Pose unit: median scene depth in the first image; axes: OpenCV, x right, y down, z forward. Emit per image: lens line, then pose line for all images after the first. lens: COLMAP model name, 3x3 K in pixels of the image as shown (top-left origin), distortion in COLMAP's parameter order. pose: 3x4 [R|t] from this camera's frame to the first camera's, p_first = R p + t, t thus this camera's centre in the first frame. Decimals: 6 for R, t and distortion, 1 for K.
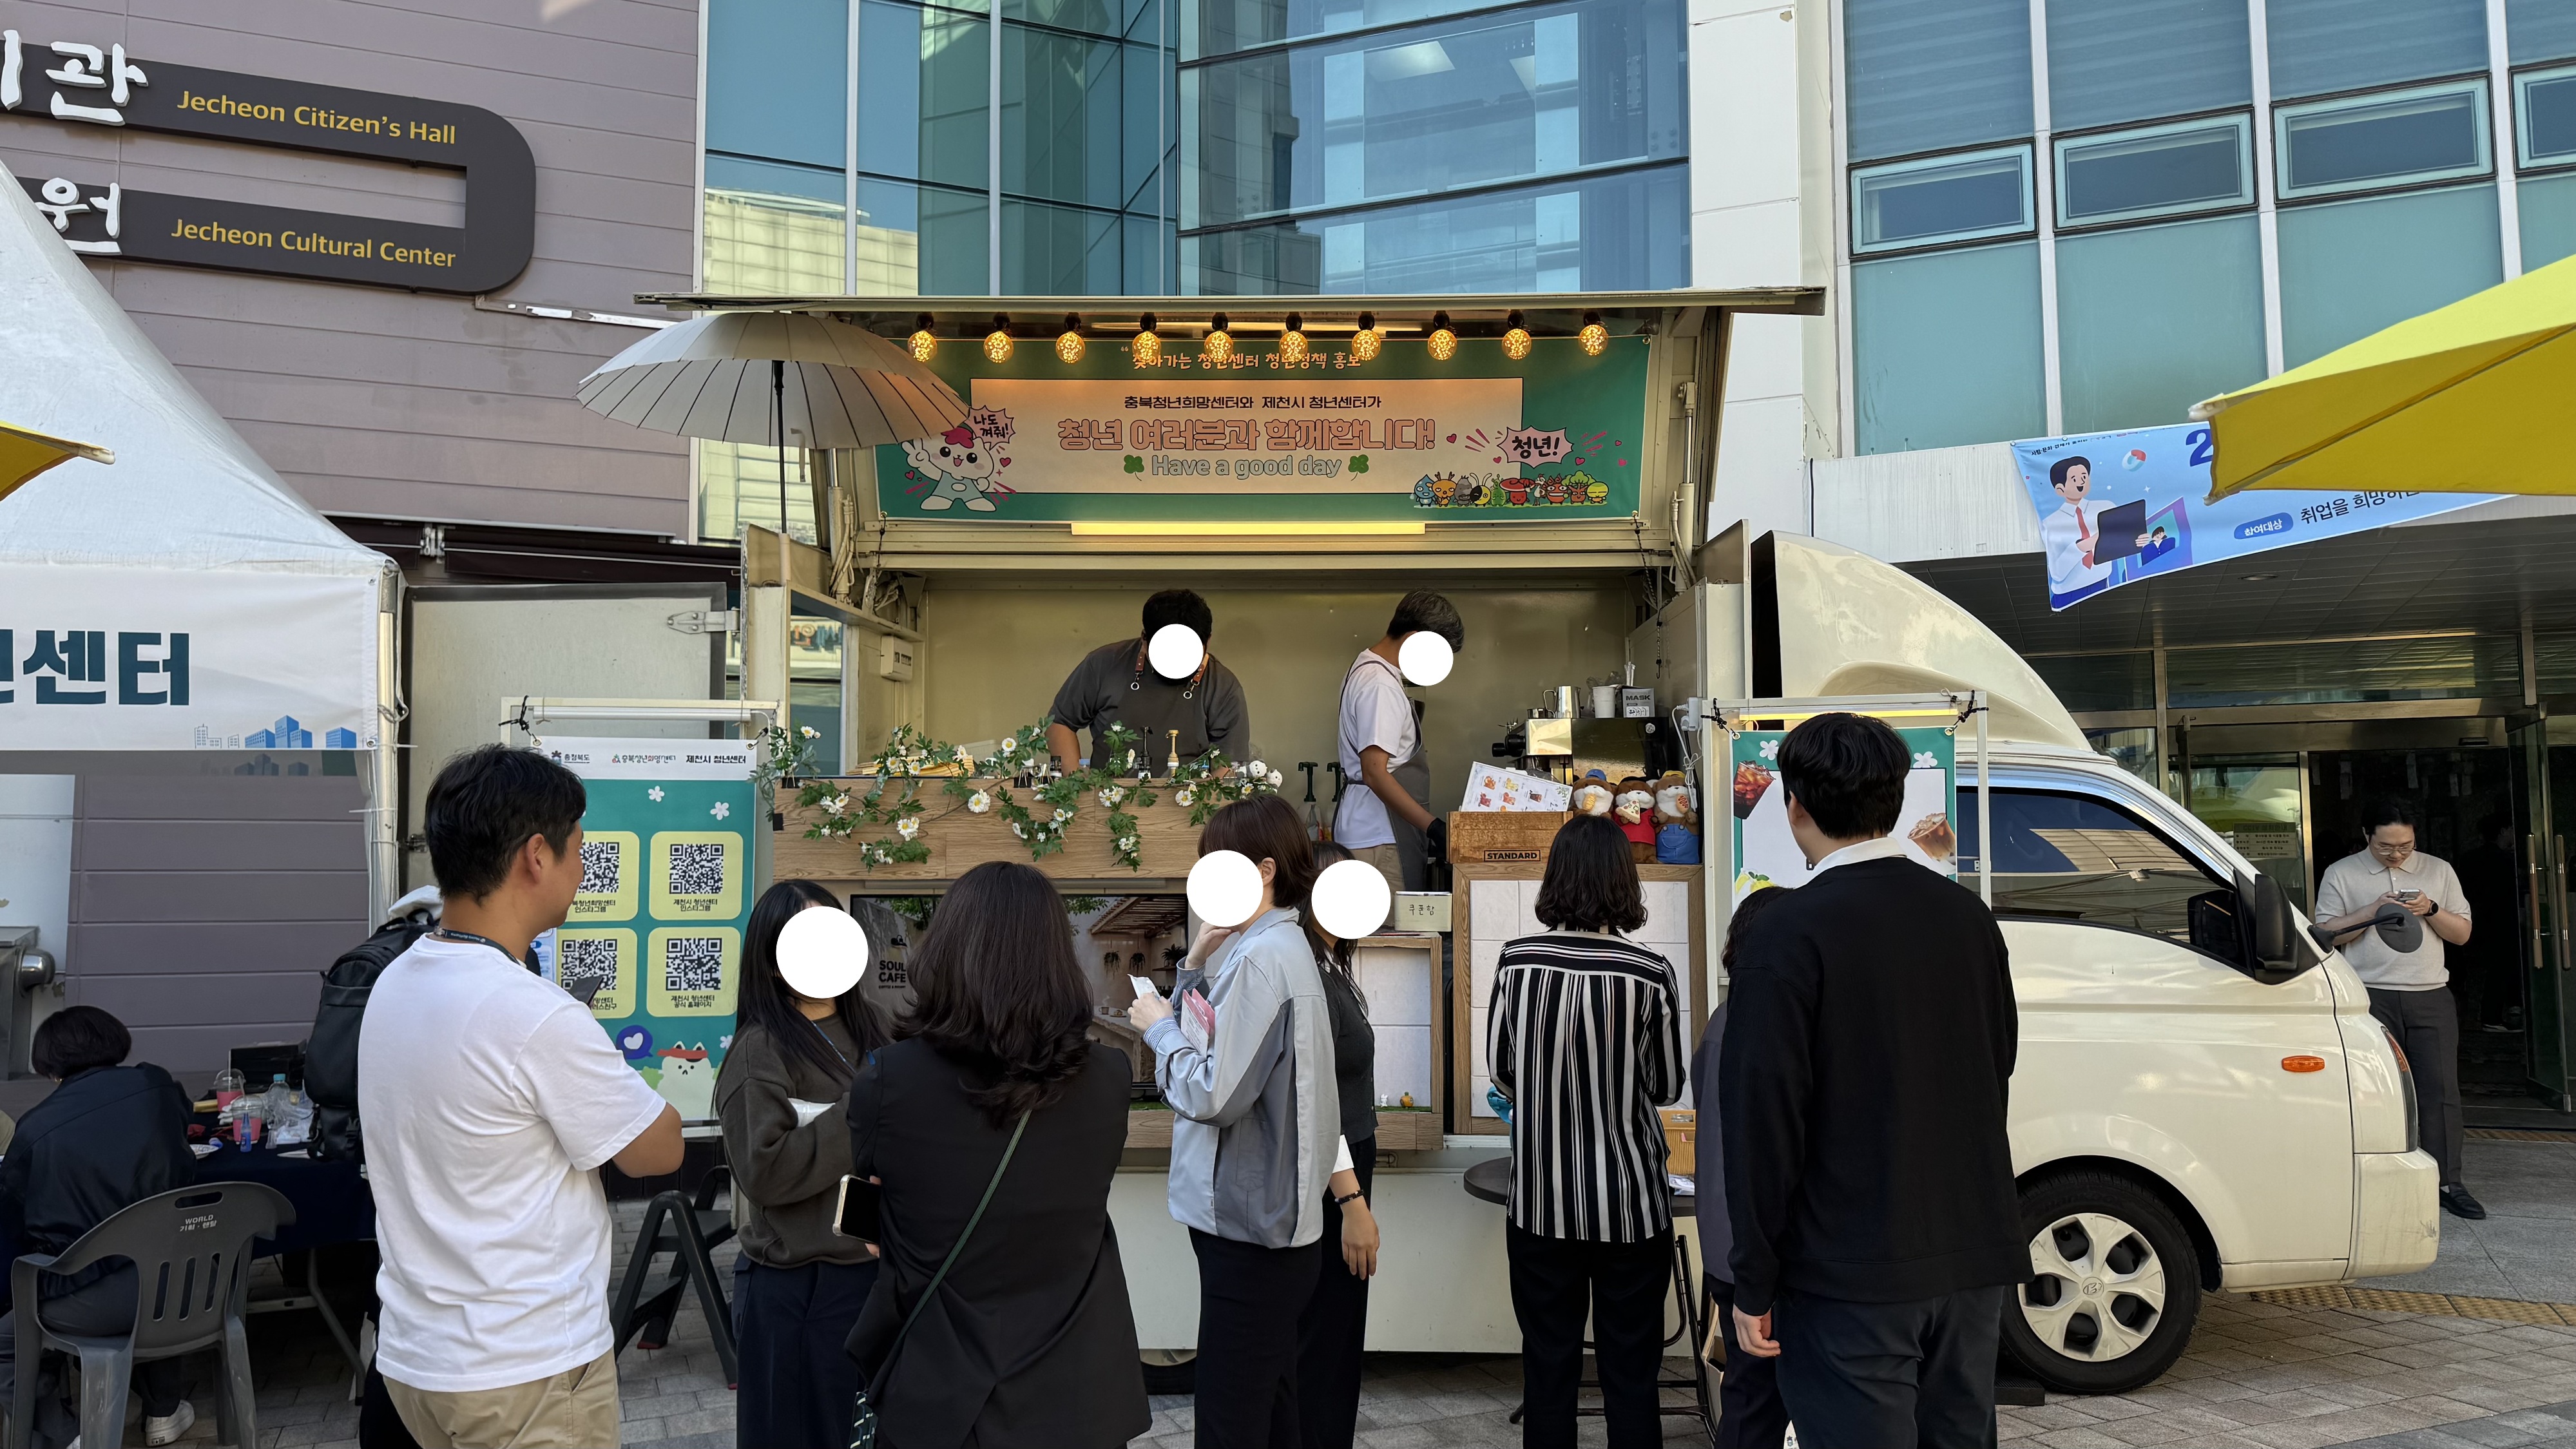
lens RADIAL K [[1732.2, 0, 1288.0], [0, 1732.2, 724.5], [0, 0, 1]] dist [0.067158, -0.104988]
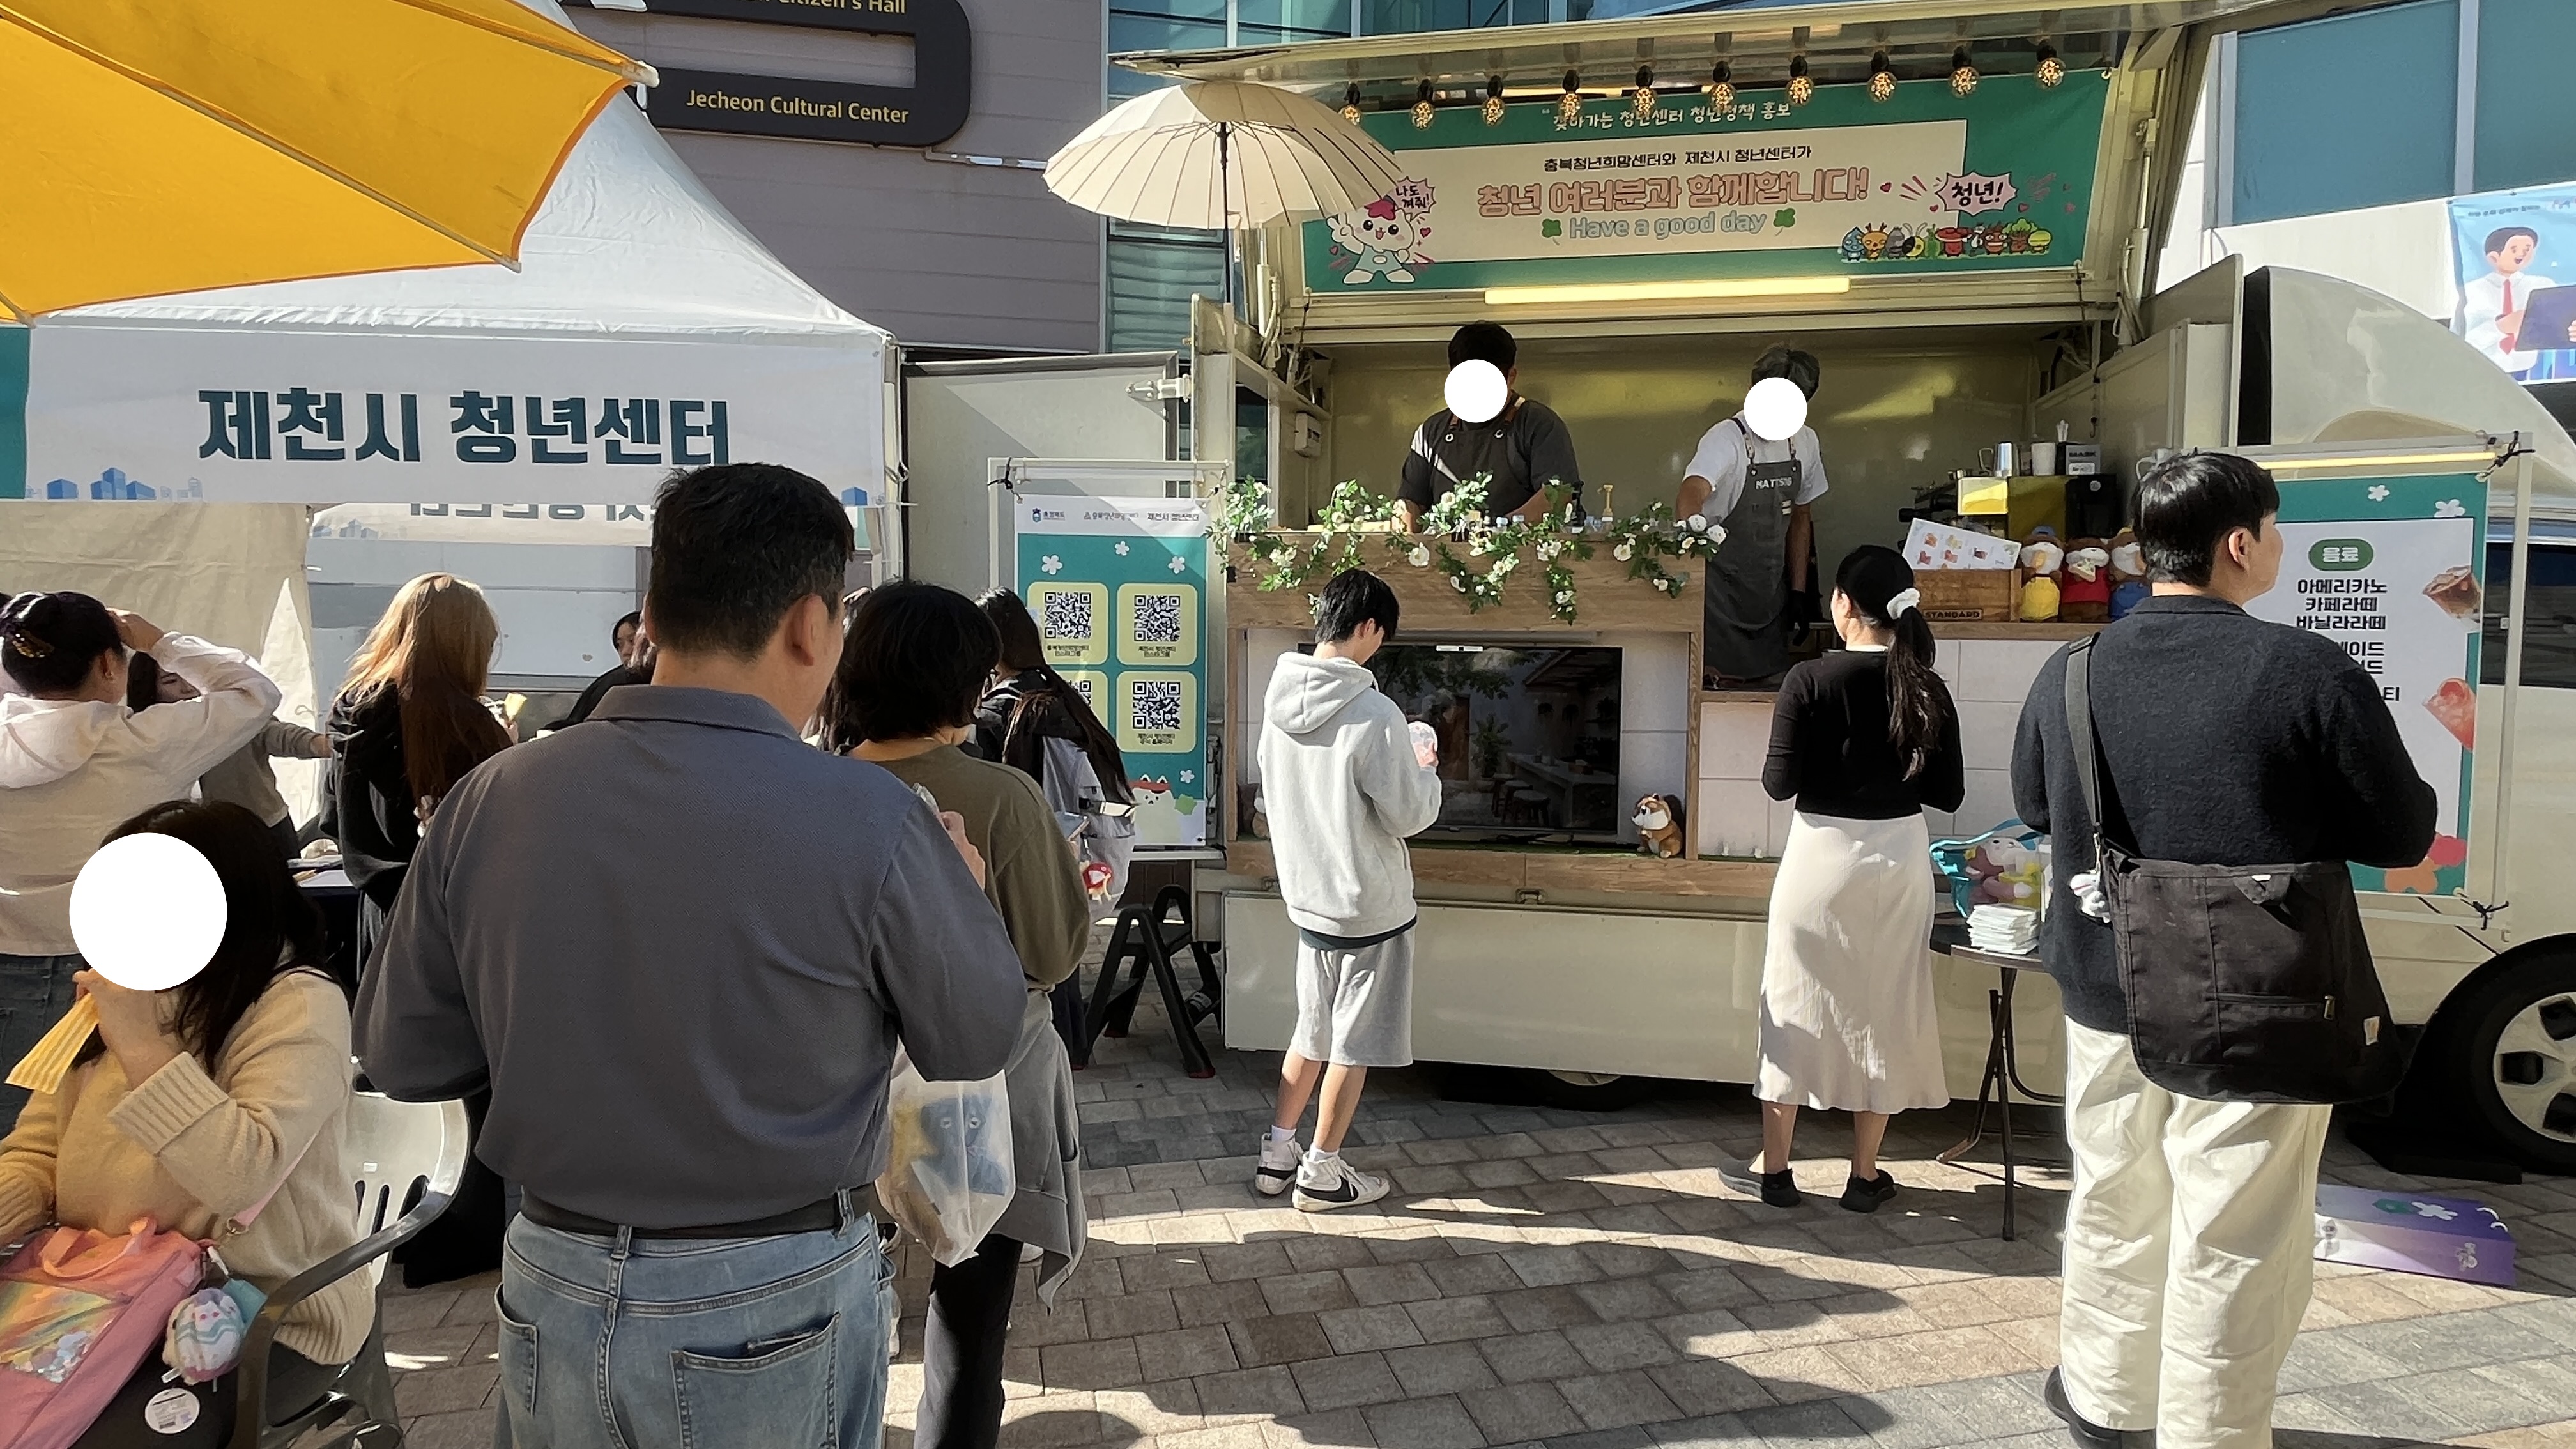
lens RADIAL K [[1456.8, 0, 1273.2], [0, 1456.8, 725.1], [0, 0, 1]] dist [-0.025321, -0.001813]
pose [[0.980722, 0.021326, -0.194241, -0.080058], [0.004348, 0.991399, 0.130802, 0.026719], [0.195359, -0.129125, 0.972194, 0.111367]]
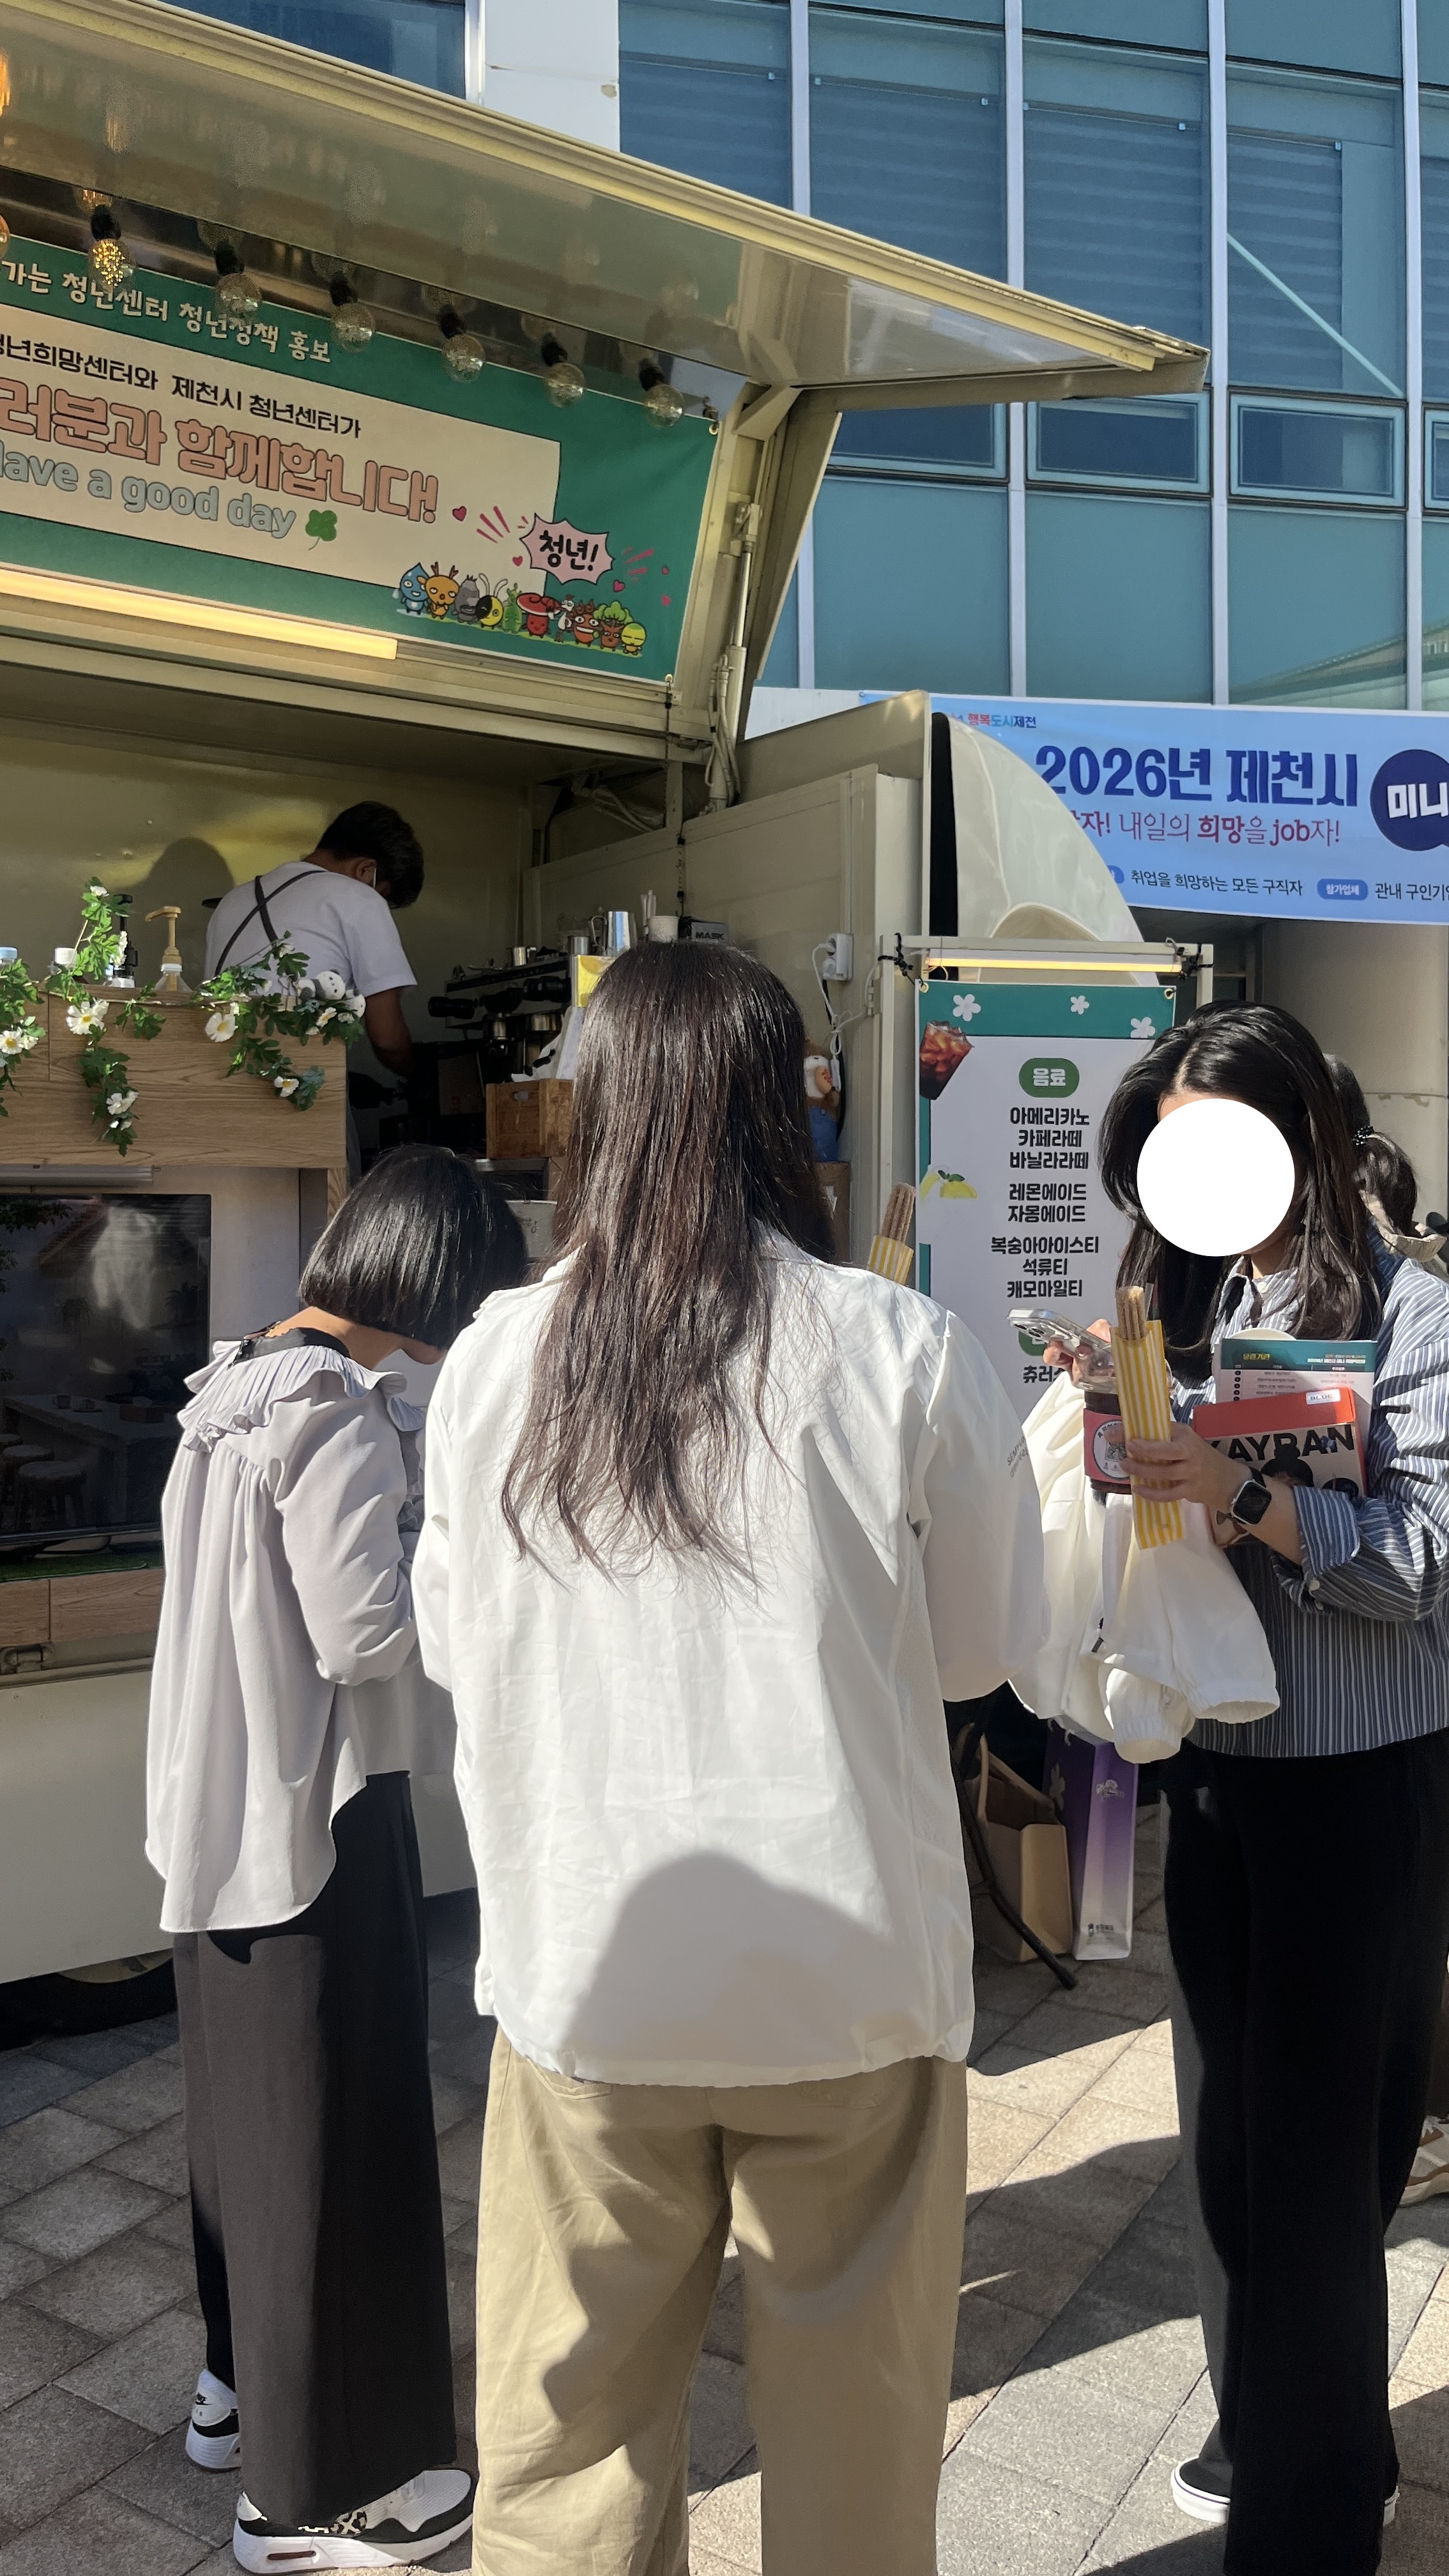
lens RADIAL K [[1945.9, 0, 724.8], [0, 1945.9, 1275.4], [0, 0, 1]] dist [0.003019, 0.009045]
pose [[0.824889, -0.015958, 0.565069, -0.247086], [-0.043577, 0.994832, 0.091708, 0.050021], [-0.563612, -0.100273, 0.819931, 0.321823]]
